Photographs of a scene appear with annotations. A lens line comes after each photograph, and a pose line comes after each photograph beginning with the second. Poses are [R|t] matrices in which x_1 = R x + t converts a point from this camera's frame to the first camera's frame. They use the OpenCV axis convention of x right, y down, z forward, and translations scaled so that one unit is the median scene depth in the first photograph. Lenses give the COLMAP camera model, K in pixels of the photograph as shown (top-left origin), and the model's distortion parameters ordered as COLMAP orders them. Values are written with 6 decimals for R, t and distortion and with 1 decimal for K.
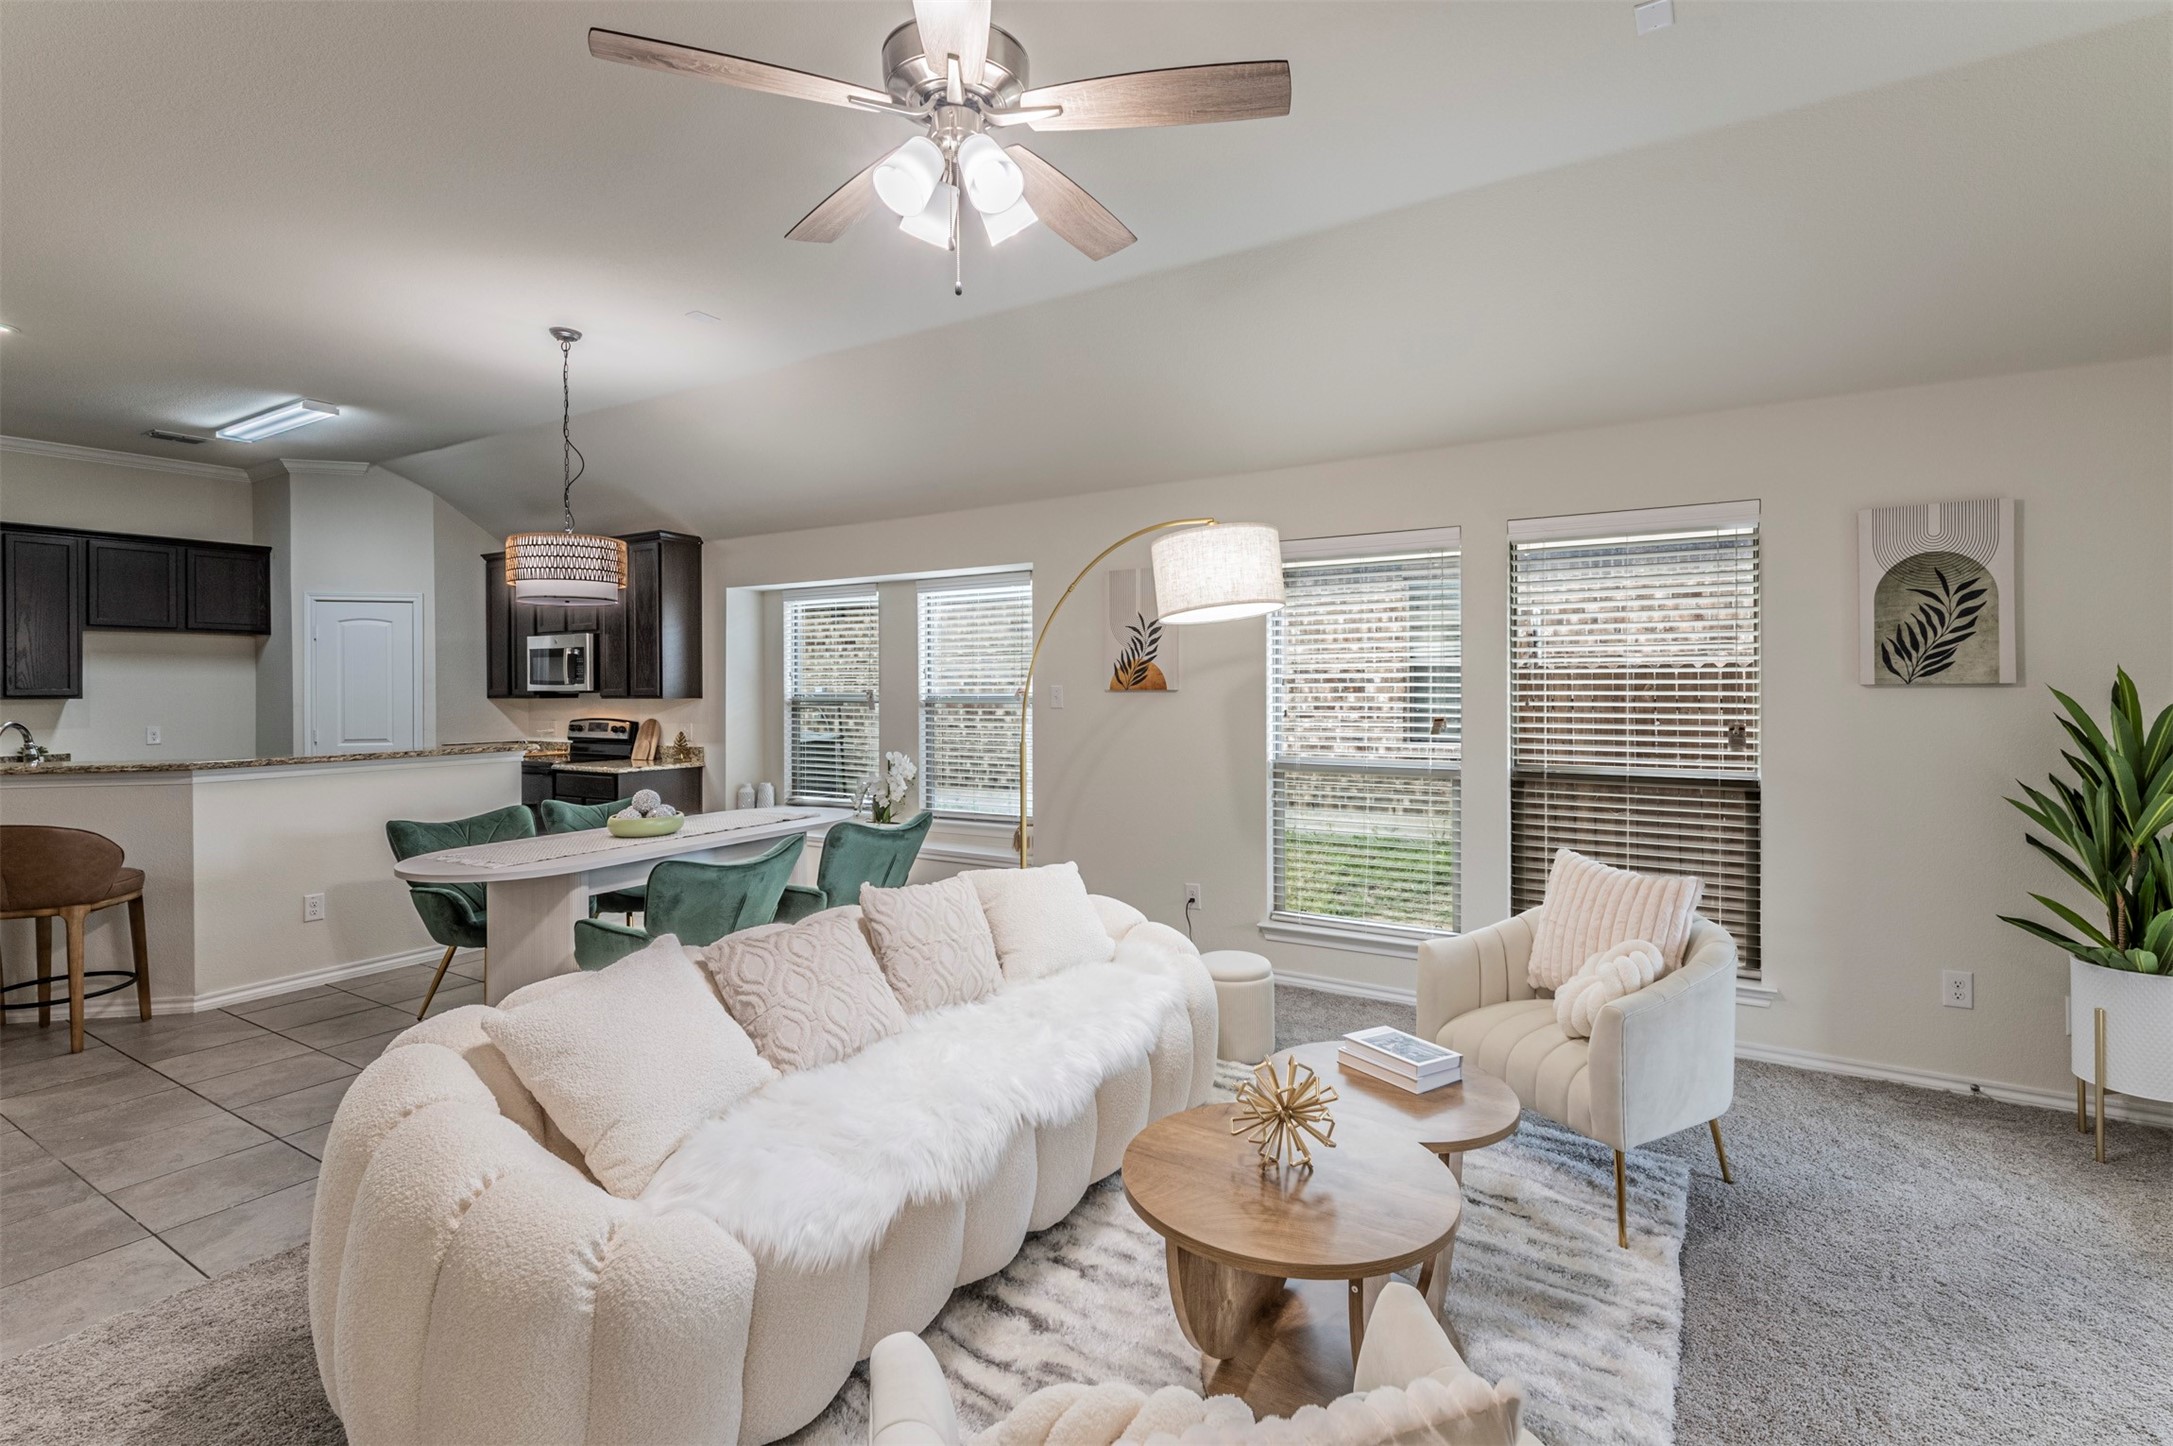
lens RADIAL K [[1003.1, 0, 1101.7], [0, 1003.1, 680.6], [0, 0, 1]] dist [0.002217, -0.003852]
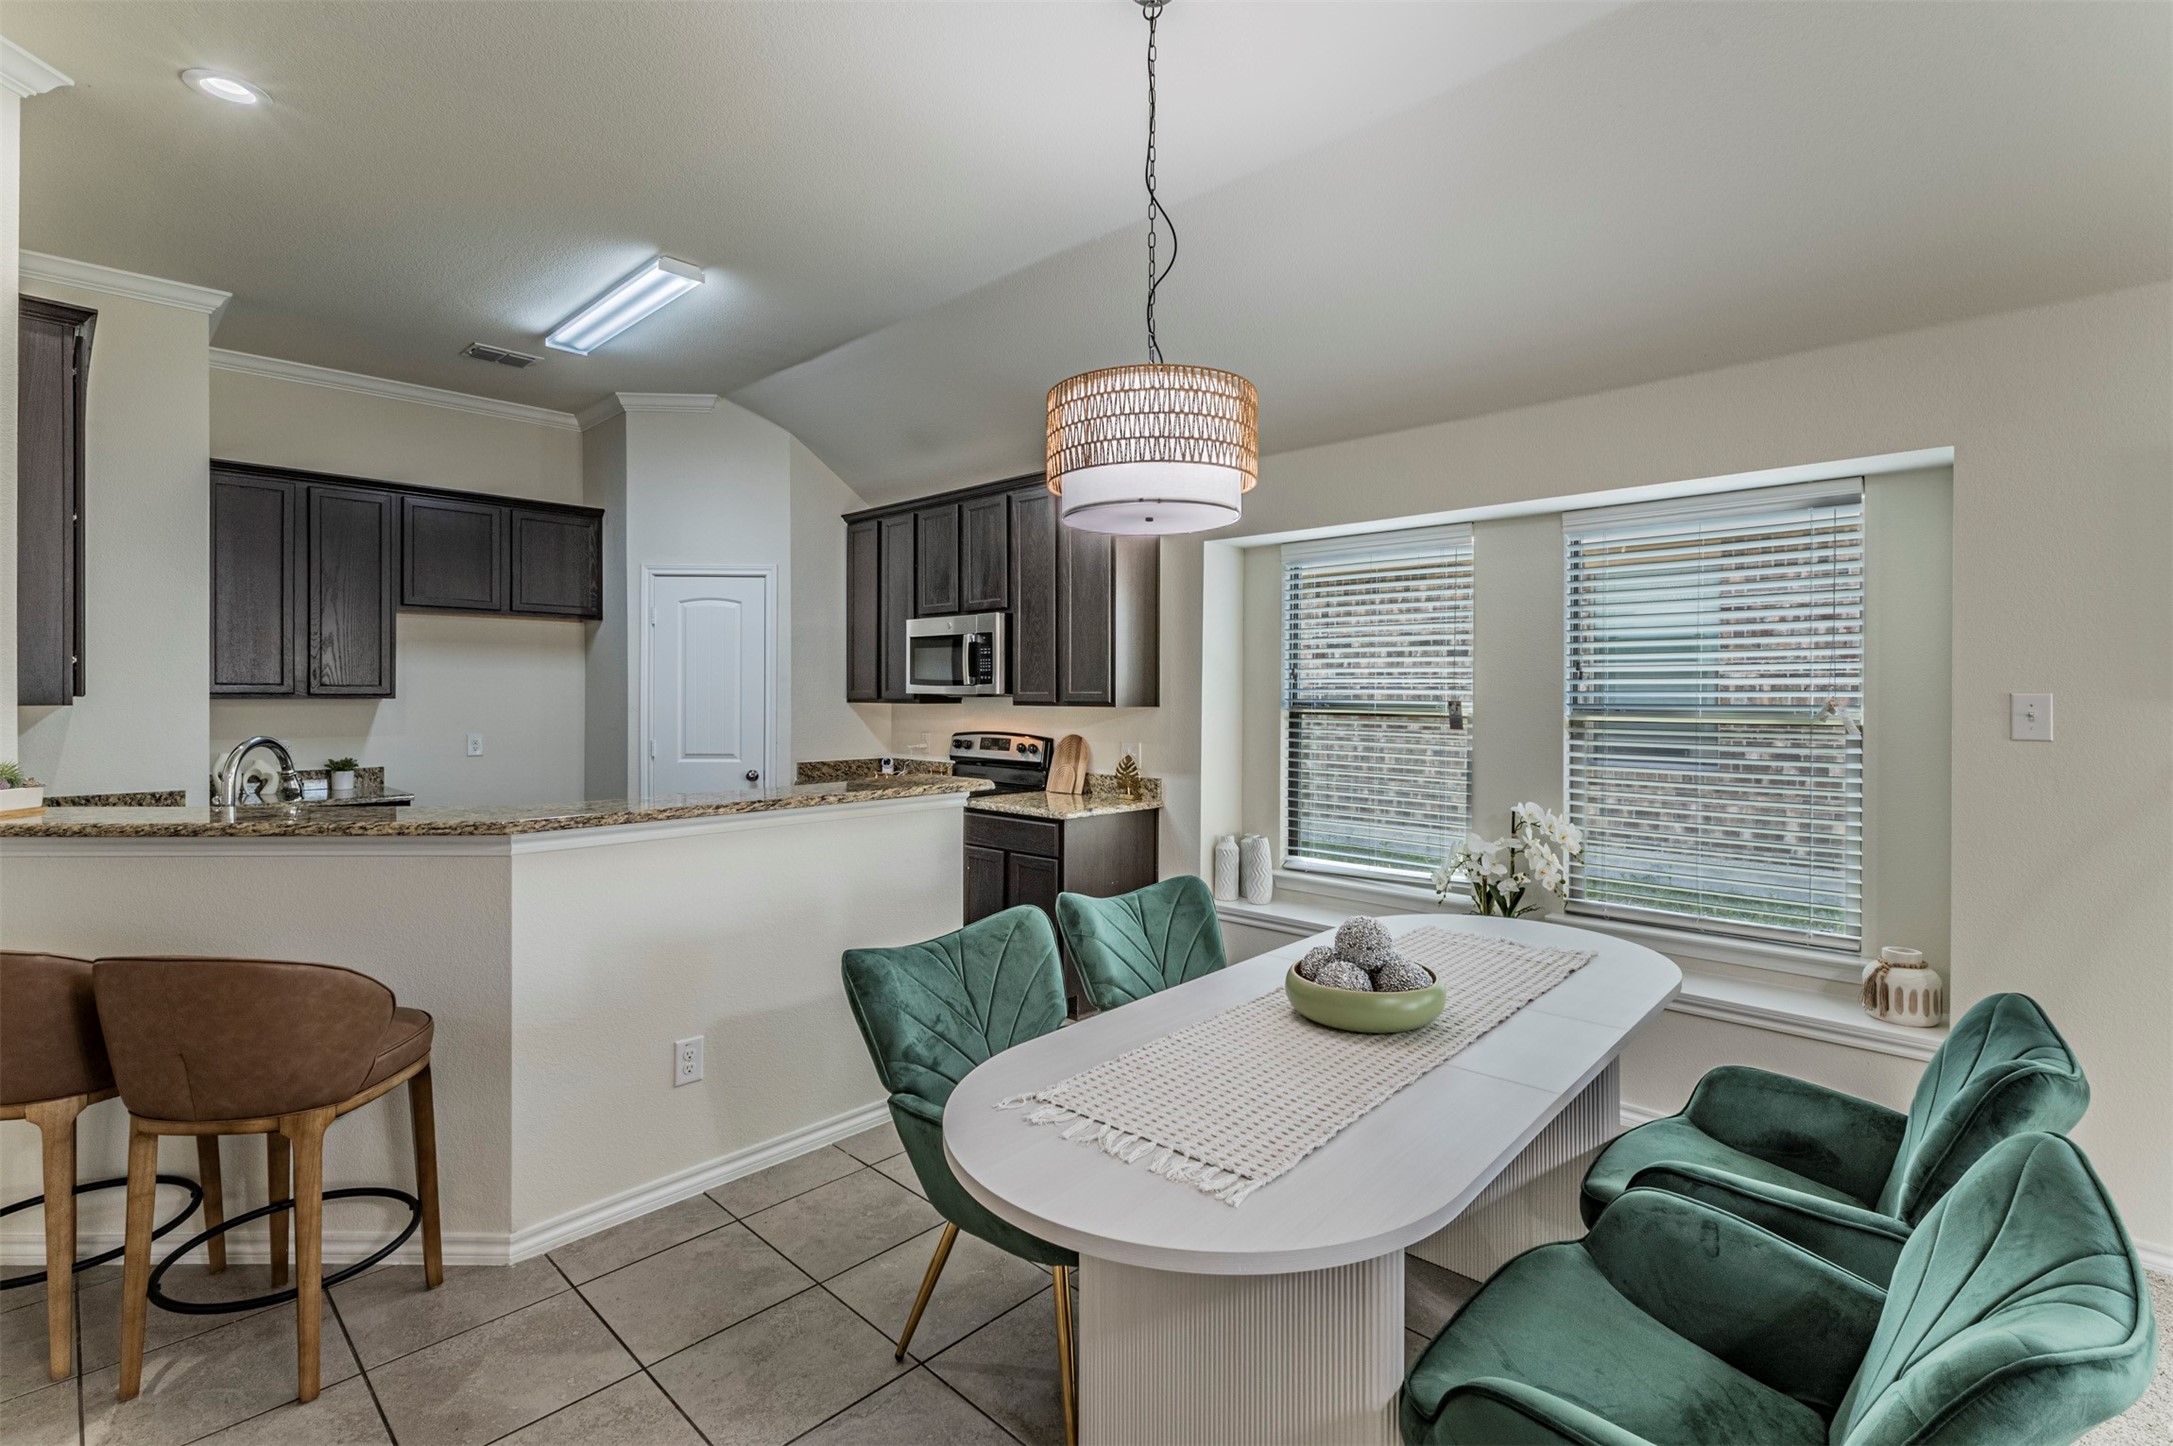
lens RADIAL K [[1003.1, 0, 1101.6], [0, 1003.1, 683.8], [0, 0, 1]] dist [0.002217, -0.003852]
pose [[0.977663, 0.007065, -0.210061, -0.293477], [-0.007443, 0.999972, -0.001008, 0.002977], [0.210048, 0.002549, 0.977688, 0.327150]]
